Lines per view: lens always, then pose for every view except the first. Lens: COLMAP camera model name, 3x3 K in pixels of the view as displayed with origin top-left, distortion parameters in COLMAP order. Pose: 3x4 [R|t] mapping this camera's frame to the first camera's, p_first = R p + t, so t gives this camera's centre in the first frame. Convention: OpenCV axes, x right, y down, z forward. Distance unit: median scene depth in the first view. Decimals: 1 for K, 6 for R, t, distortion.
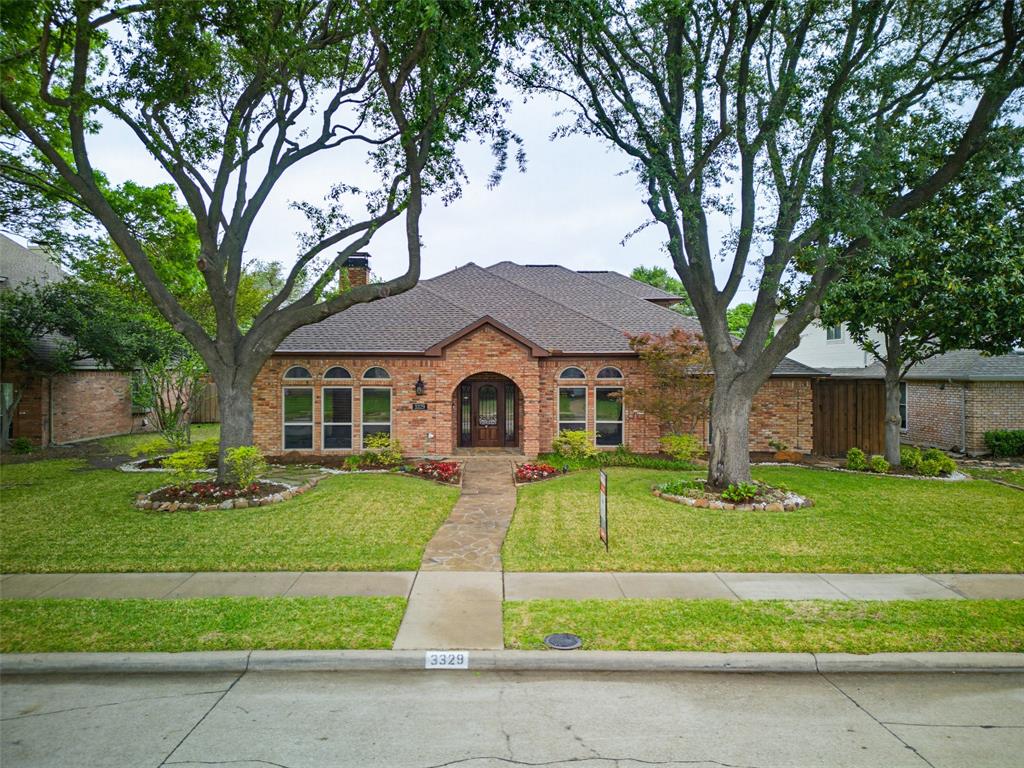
lens RADIAL K [[707.4, 0, 512.0], [0, 707.4, 384.0], [0, 0, 1]] dist [0.065615, -0.064198]
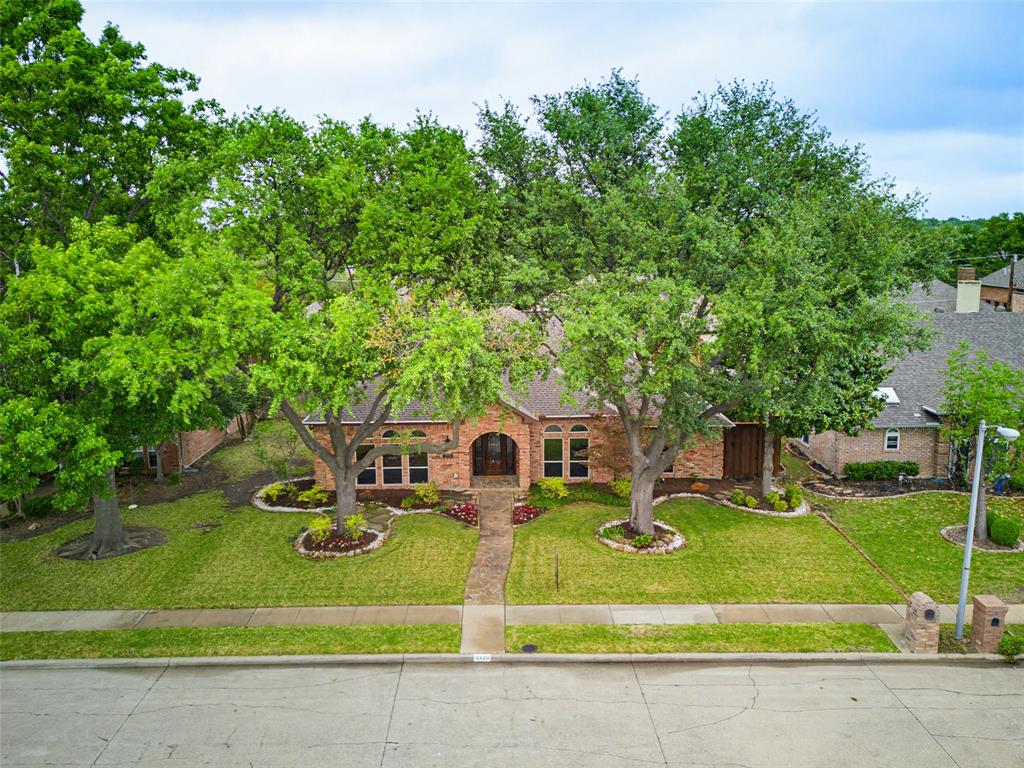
lens RADIAL K [[707.4, 0, 512.0], [0, 707.4, 384.0], [0, 0, 1]] dist [0.065615, -0.064198]
pose [[0.999985, -0.003412, -0.004258, 0.018494], [0.003810, 0.995252, 0.097253, -0.555148], [0.003905, -0.097268, 0.995251, -0.953292]]
